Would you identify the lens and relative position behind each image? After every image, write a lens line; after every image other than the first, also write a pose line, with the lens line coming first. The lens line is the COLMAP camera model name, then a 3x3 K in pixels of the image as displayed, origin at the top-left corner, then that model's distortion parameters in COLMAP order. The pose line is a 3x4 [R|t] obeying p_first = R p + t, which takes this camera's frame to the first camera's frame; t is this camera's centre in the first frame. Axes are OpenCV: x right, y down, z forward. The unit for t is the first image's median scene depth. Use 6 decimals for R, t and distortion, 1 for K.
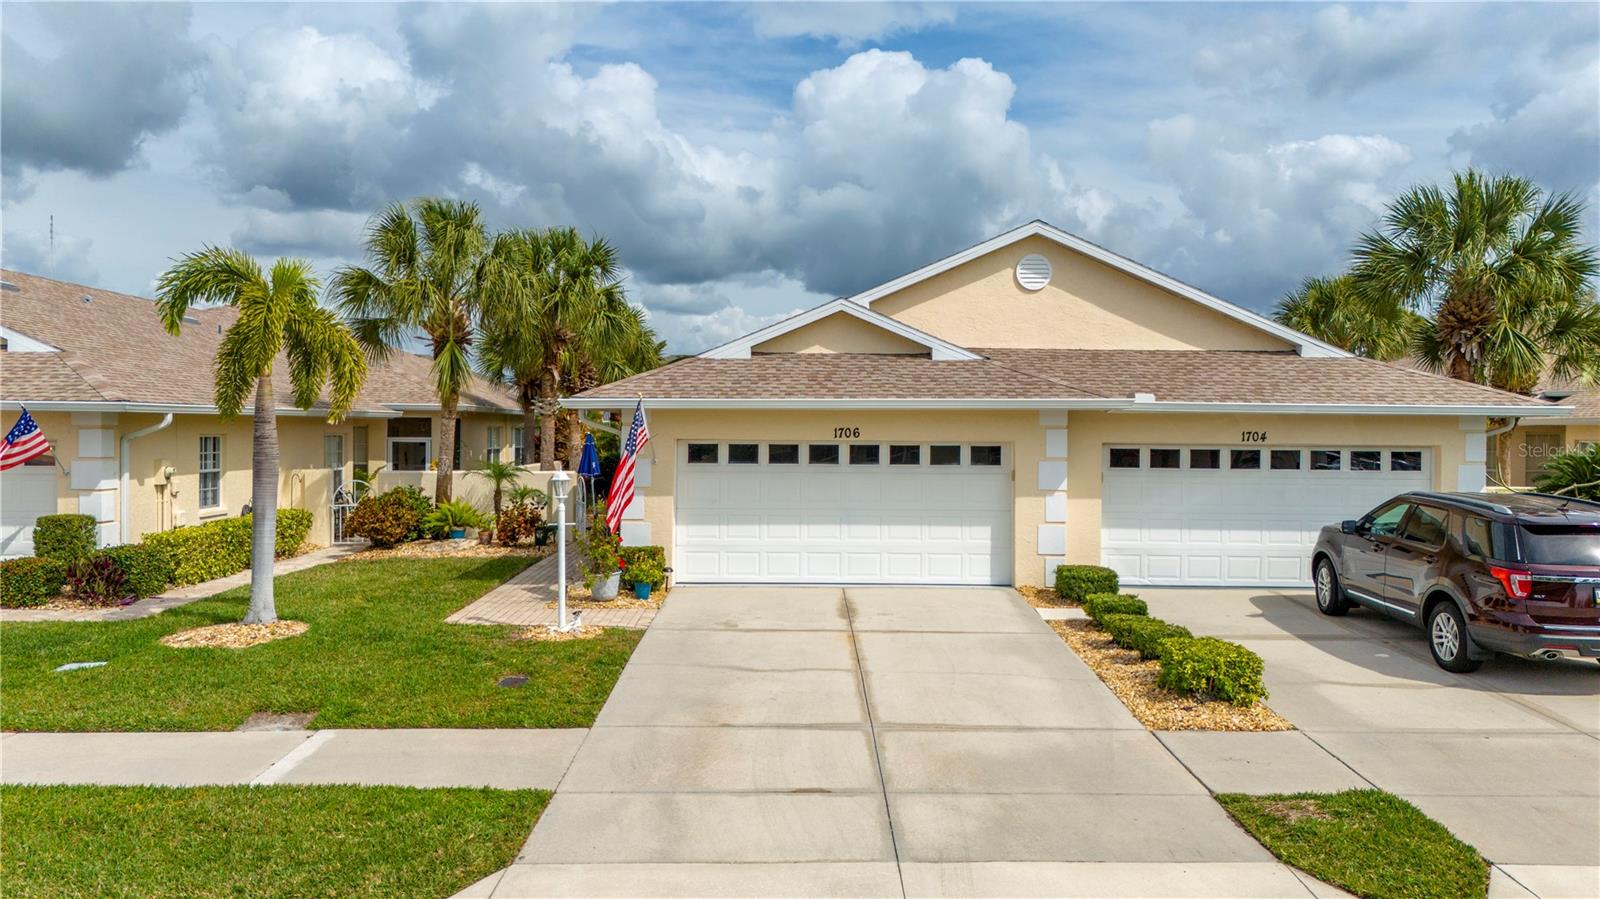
lens RADIAL K [[1135.3, 0, 800.0], [0, 1135.3, 449.5], [0, 0, 1]] dist [0.071513, -0.054241]
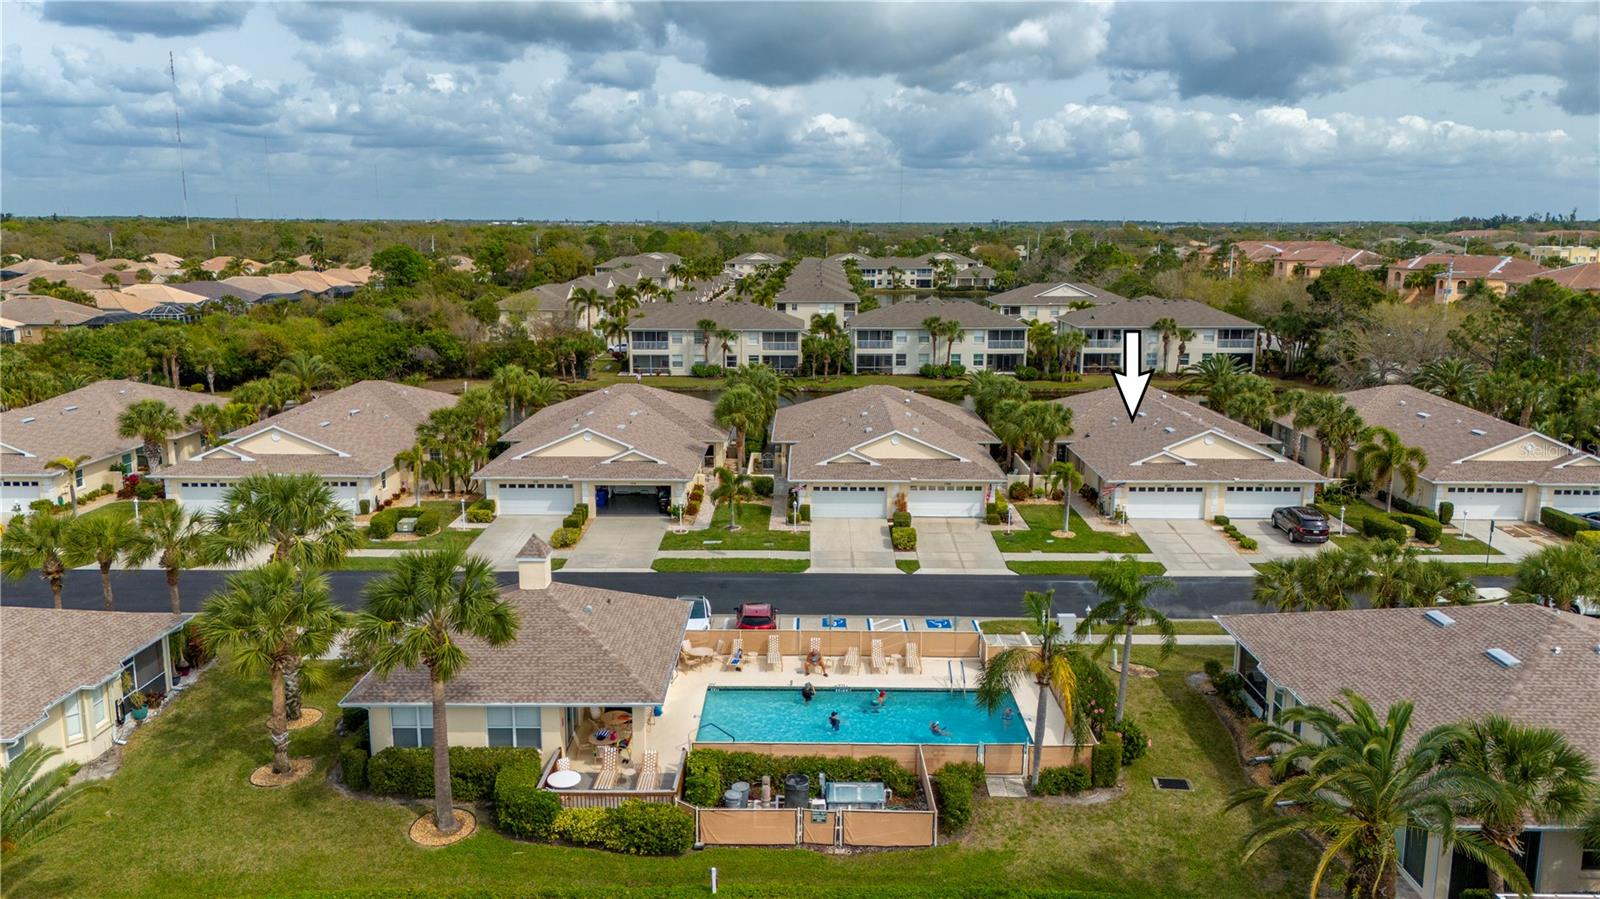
lens RADIAL K [[1139.3, 0, 800.0], [0, 1139.3, 449.5], [0, 0, 1]] dist [0.102153, -0.136242]
pose [[0.999787, -0.002771, -0.020452, -1.490352], [0.006501, 0.982780, 0.184664, -1.134666], [0.019588, -0.184757, 0.982589, -3.903316]]
